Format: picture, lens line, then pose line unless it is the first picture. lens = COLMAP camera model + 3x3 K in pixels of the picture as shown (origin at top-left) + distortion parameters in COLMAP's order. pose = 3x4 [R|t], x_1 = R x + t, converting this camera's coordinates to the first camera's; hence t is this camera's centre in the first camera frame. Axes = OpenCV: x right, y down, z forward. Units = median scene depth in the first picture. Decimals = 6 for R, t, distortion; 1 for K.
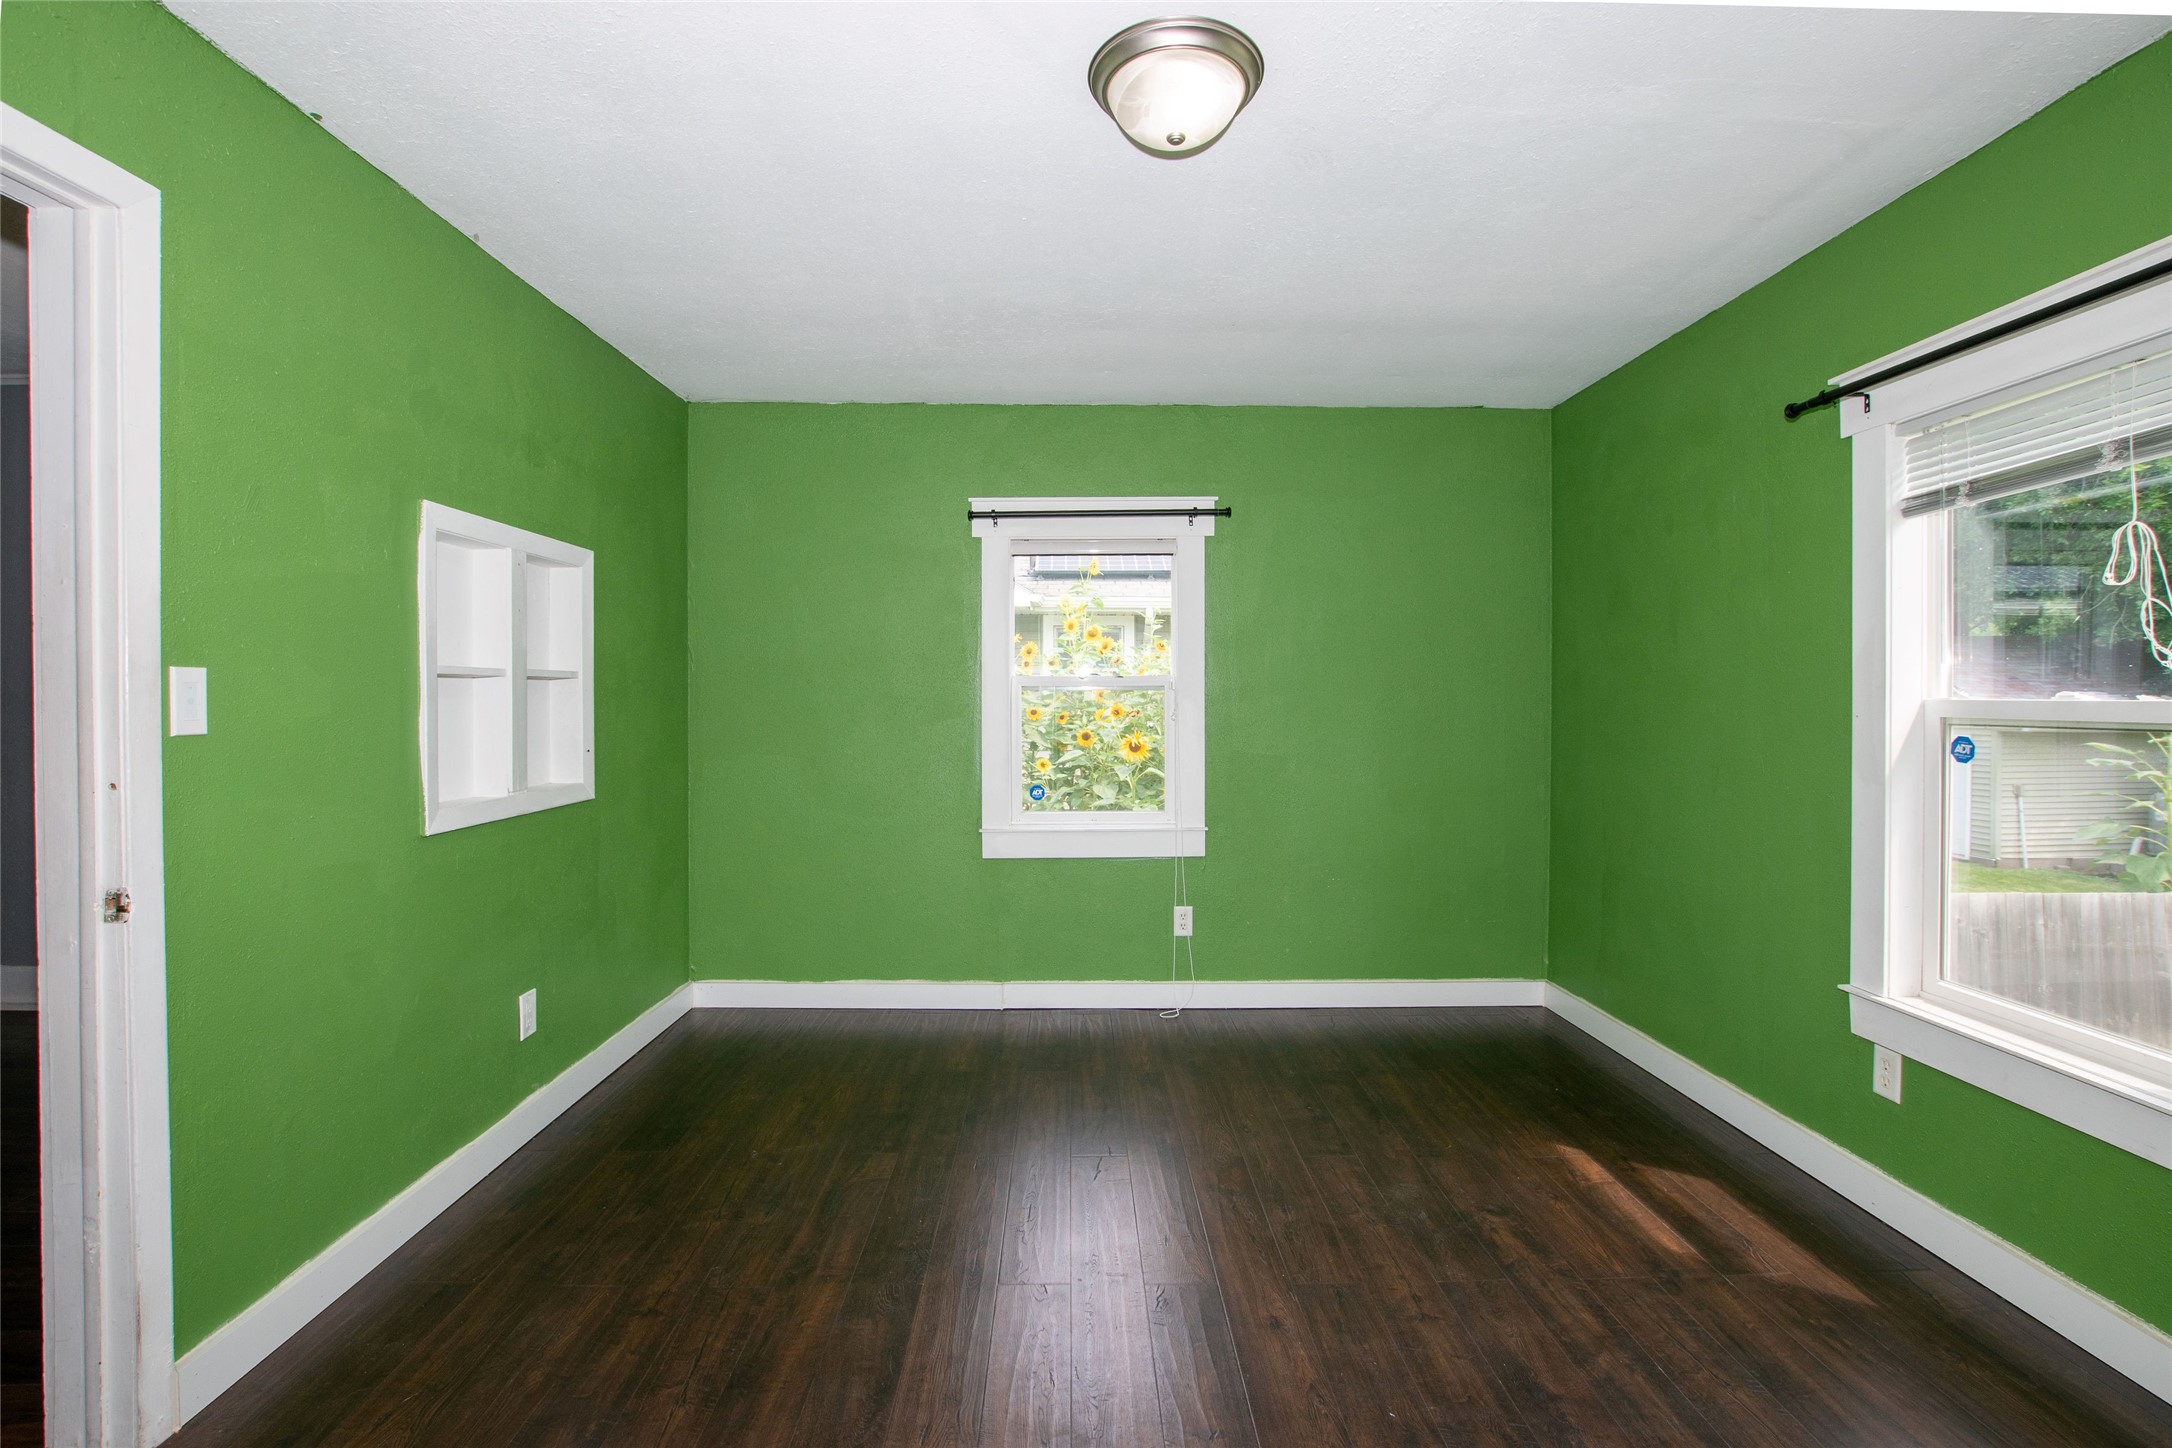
lens RADIAL K [[989.6, 0, 1097.1], [0, 989.6, 728.5], [0, 0, 1]] dist [-0.039804, 0.008788]
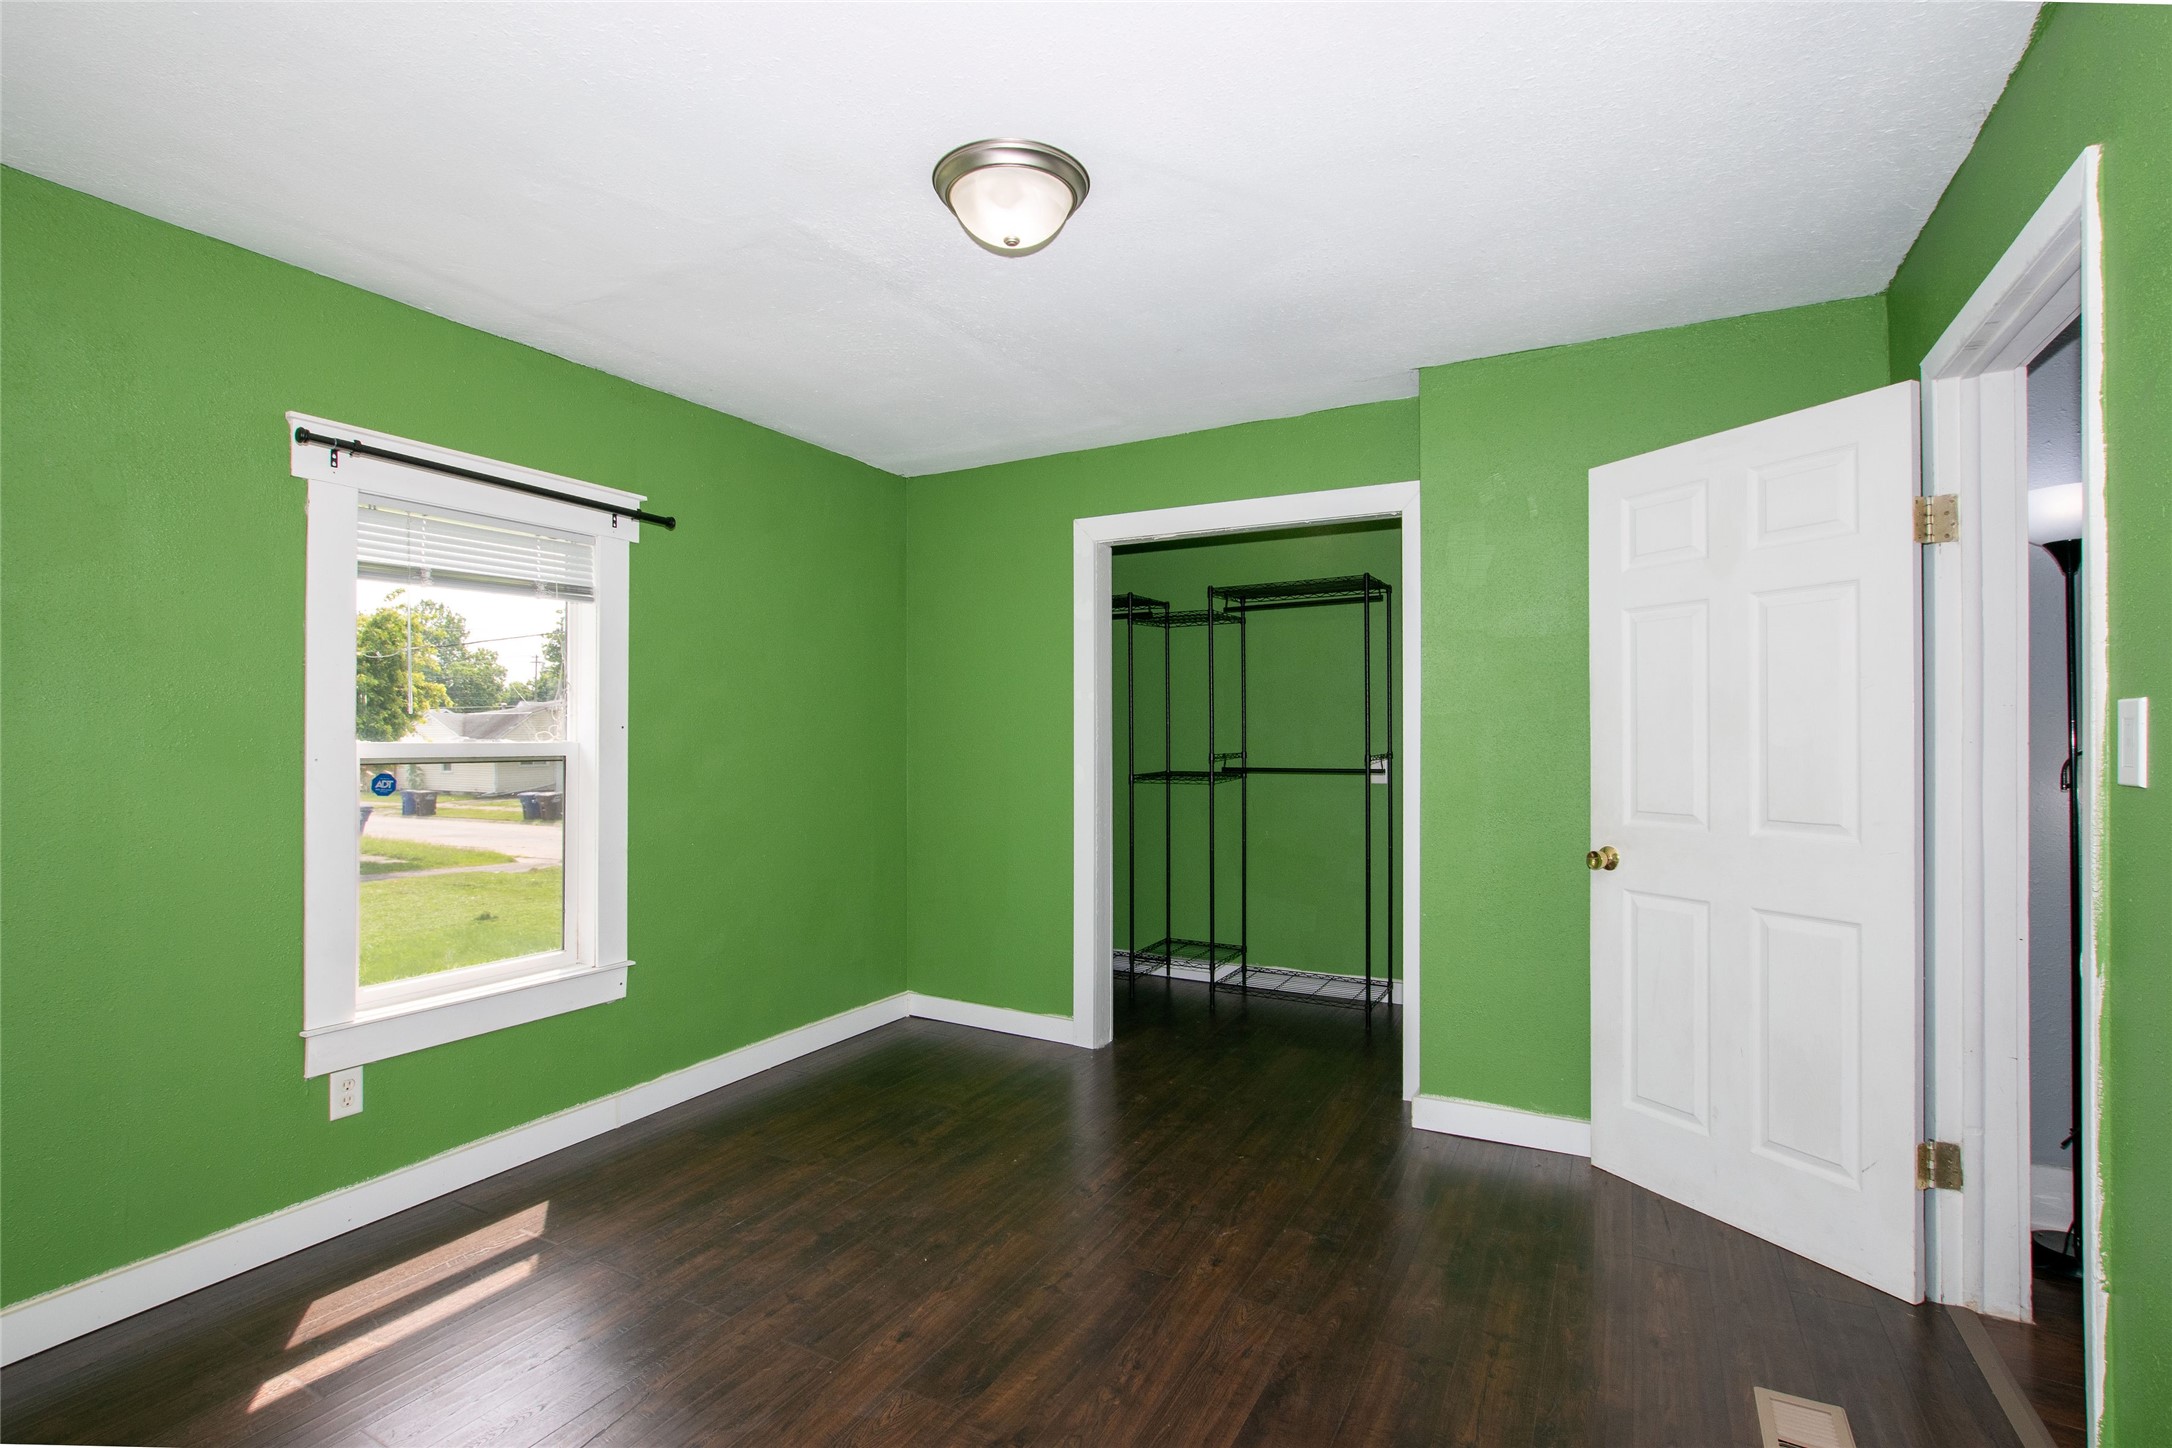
lens RADIAL K [[989.6, 0, 1097.1], [0, 989.6, 728.5], [0, 0, 1]] dist [-0.039804, 0.008788]
pose [[-0.866345, 0.007453, 0.499391, -0.533579], [0.018918, 0.999661, 0.017901, -0.060208], [-0.499088, 0.024956, -0.866192, 1.813656]]
